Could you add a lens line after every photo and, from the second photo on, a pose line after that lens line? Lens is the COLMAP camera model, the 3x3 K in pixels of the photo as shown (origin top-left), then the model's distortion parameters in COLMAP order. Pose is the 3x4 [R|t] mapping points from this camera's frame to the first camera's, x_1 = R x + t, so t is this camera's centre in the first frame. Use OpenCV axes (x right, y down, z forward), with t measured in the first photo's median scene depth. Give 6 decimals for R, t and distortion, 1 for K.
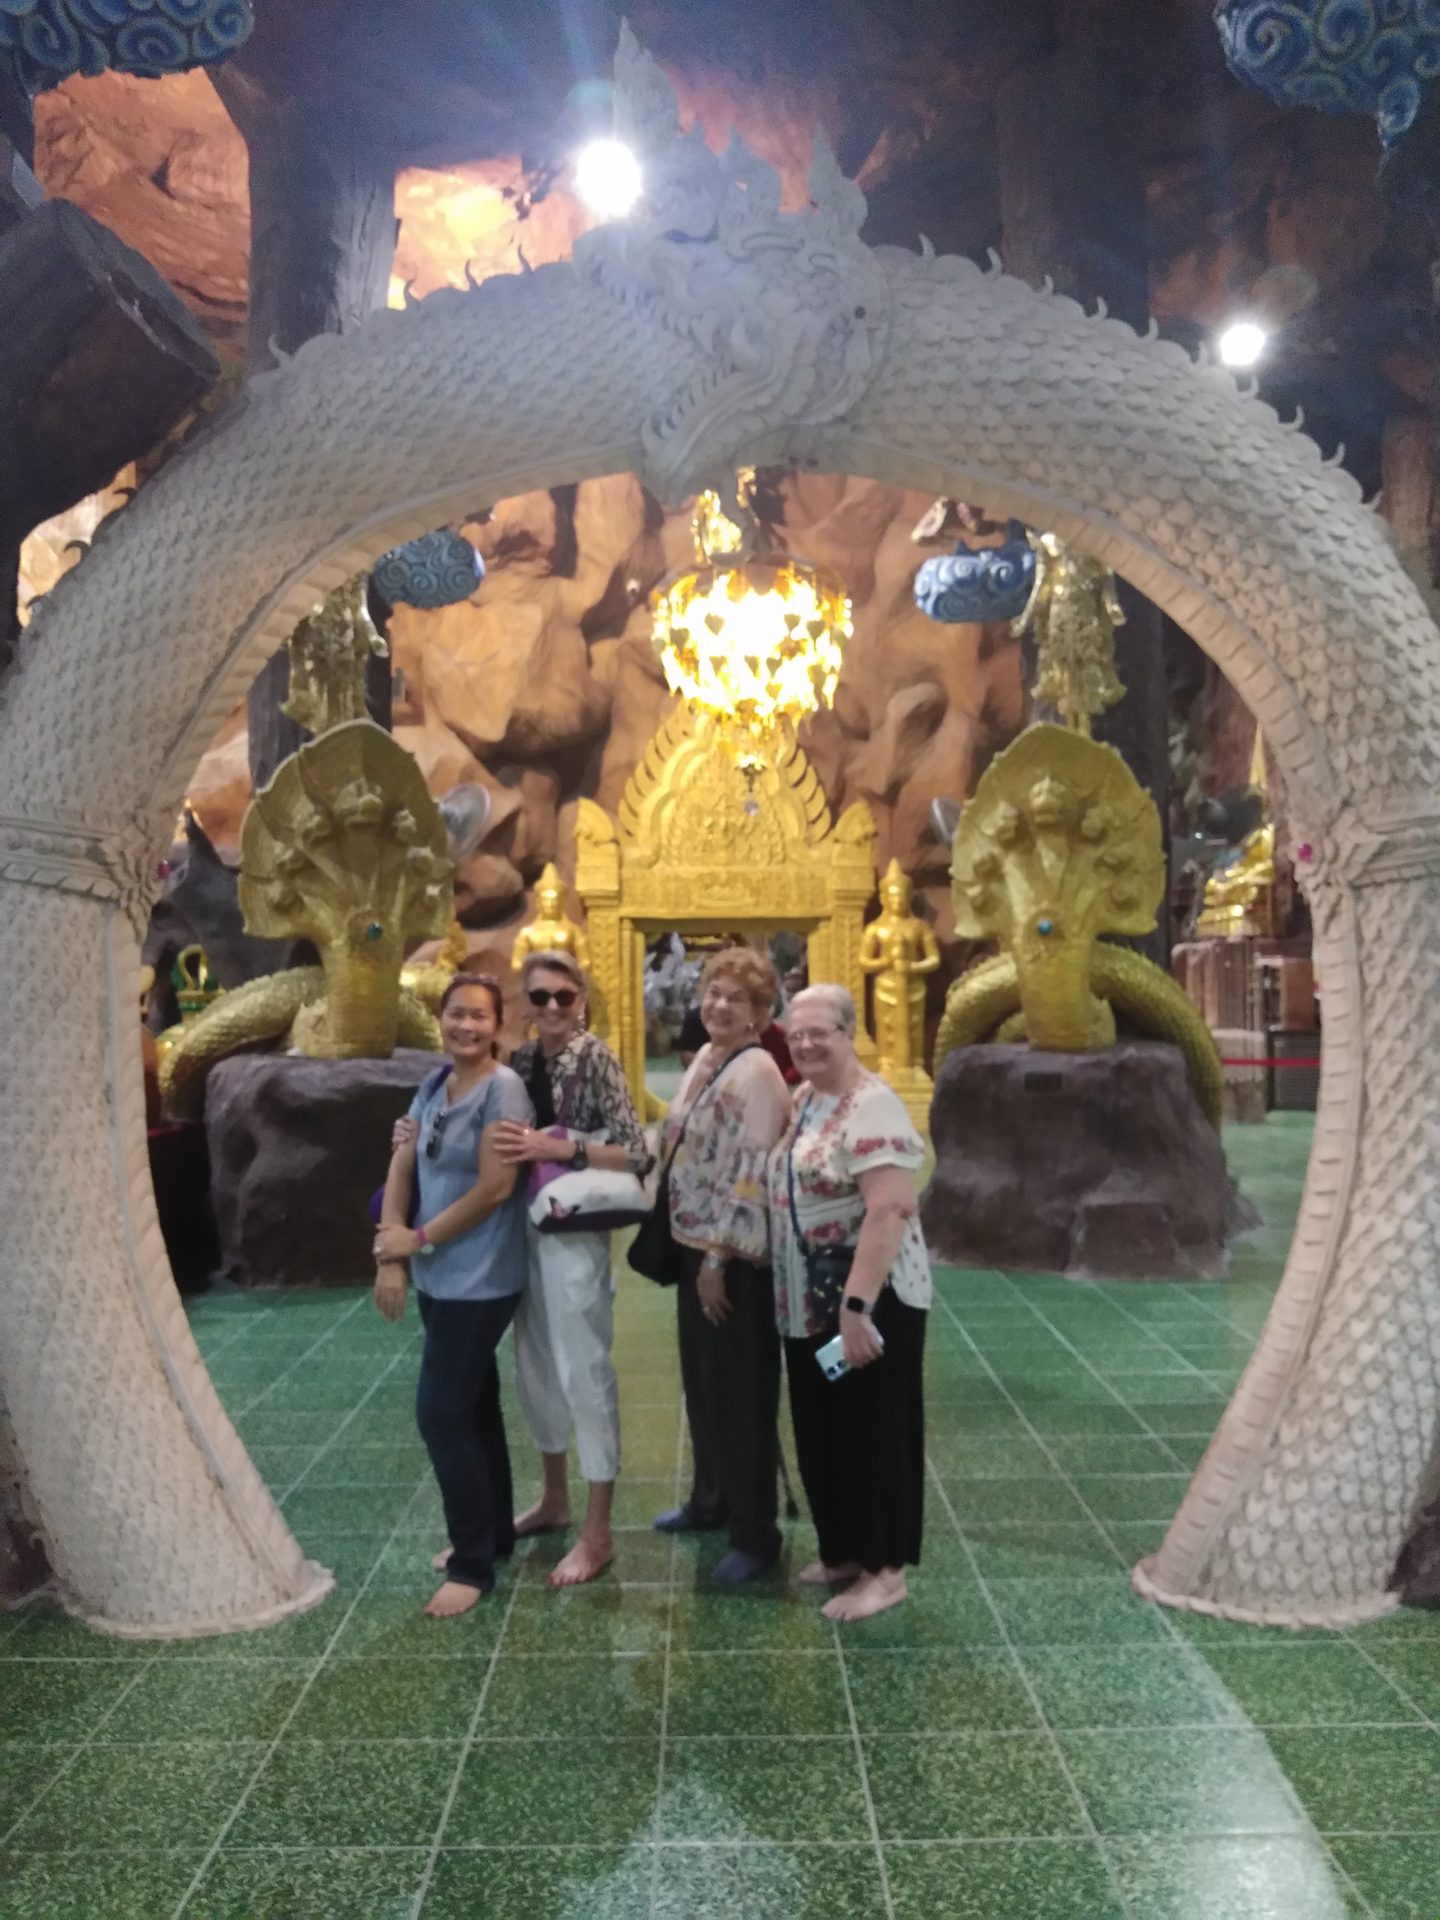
lens RADIAL K [[1630.3, 0, 720.0], [0, 1630.3, 960.0], [0, 0, 1]] dist [-0.057653, -0.000773]
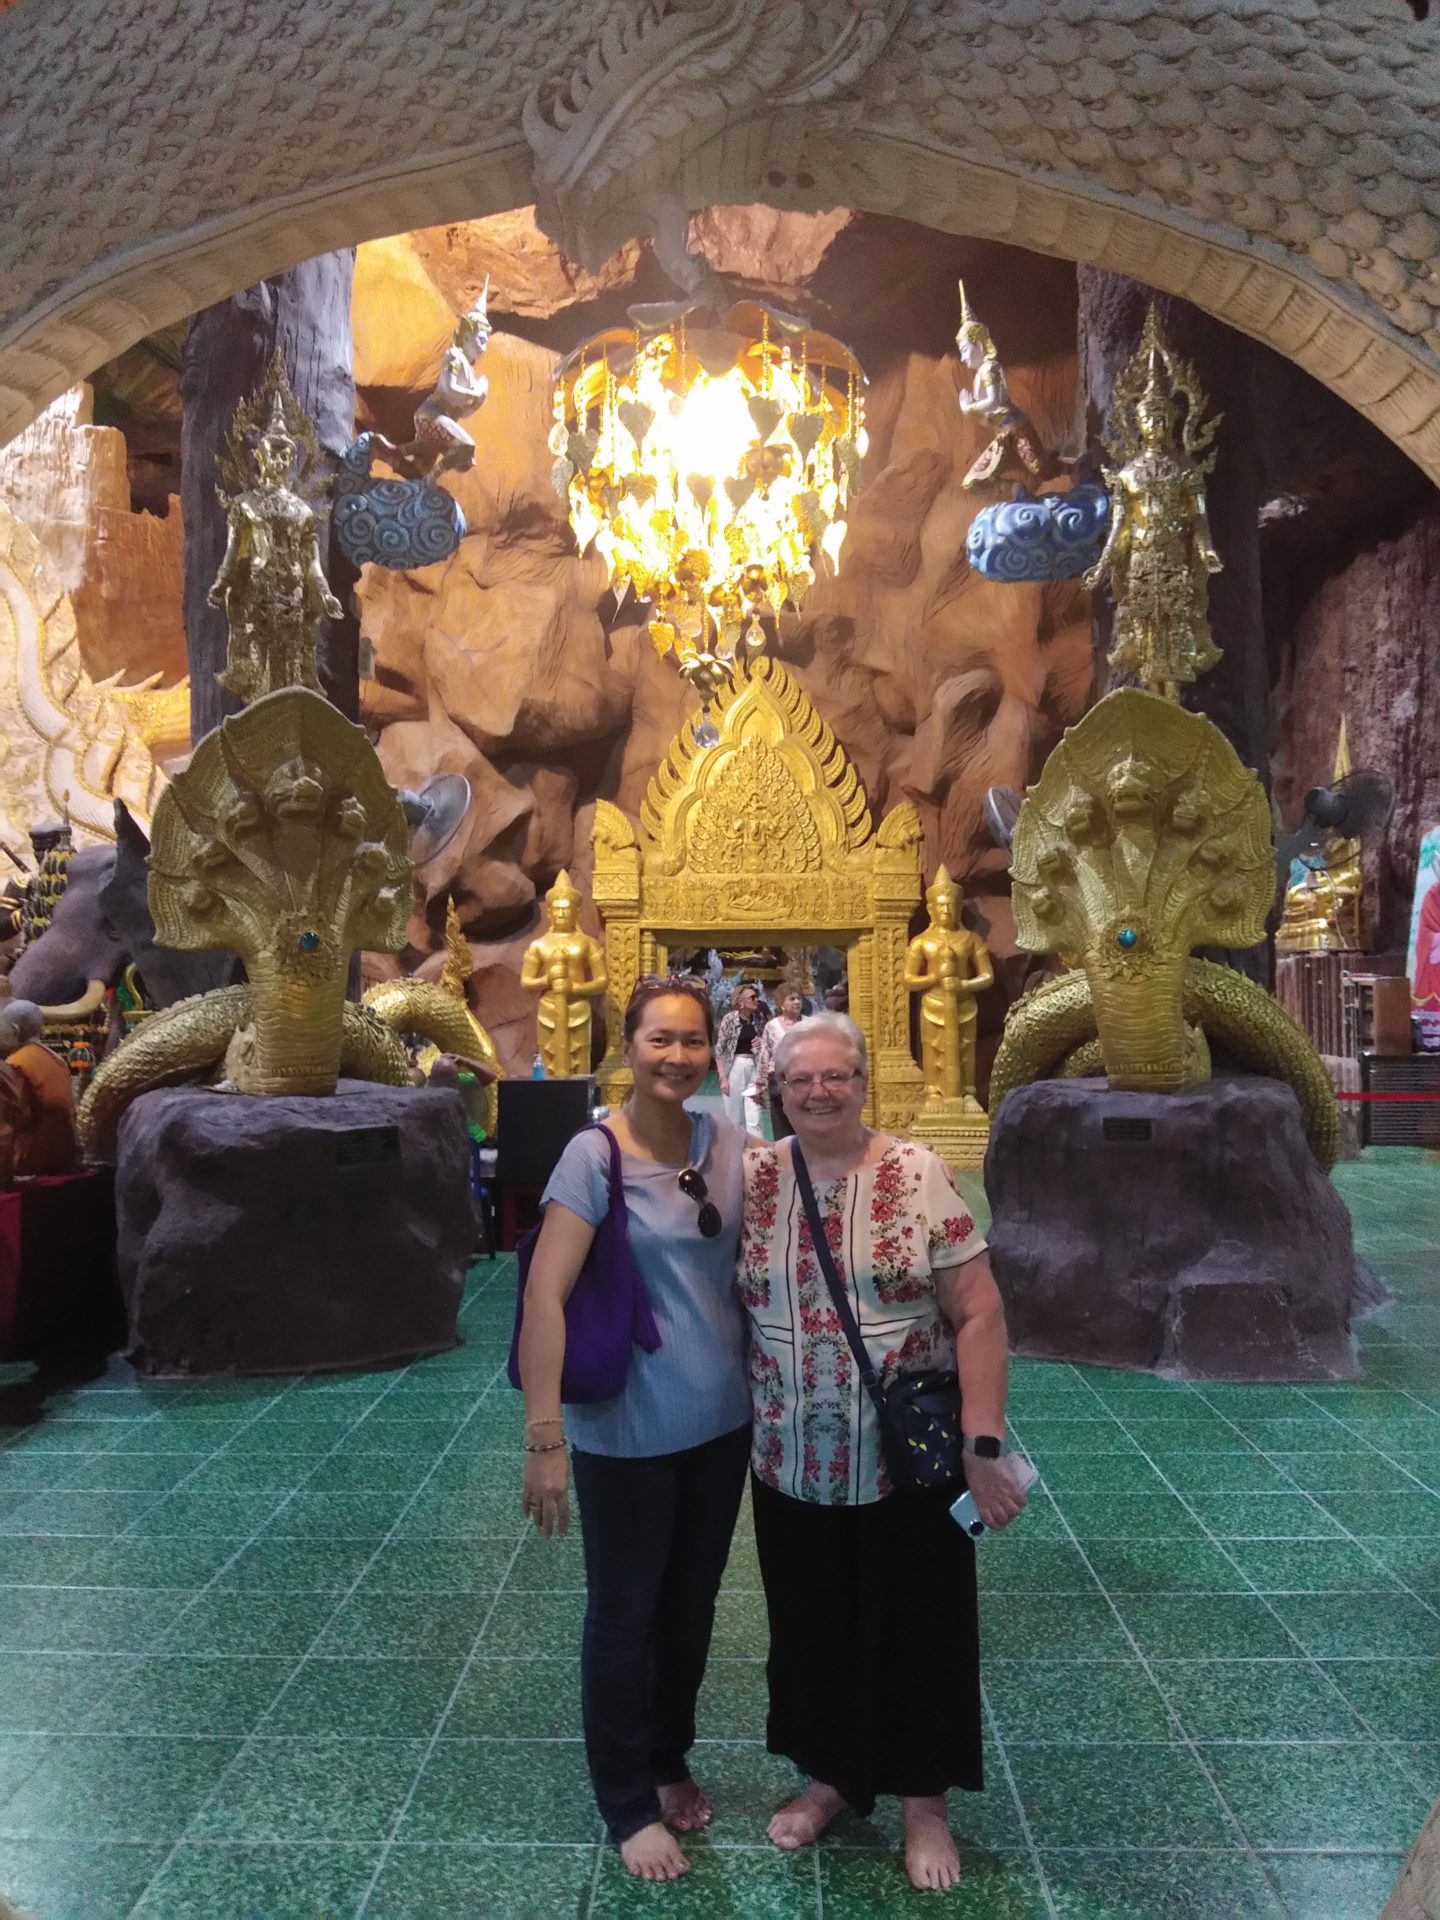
lens RADIAL K [[1601.8, 0, 708.3], [0, 1601.8, 945.5], [0, 0, 1]] dist [-0.001013, -0.082390]
pose [[0.999219, 0.001768, -0.039472, 0.019617], [-0.002500, 0.999826, -0.018492, -0.000850], [0.039433, 0.018576, 0.999050, 0.172476]]
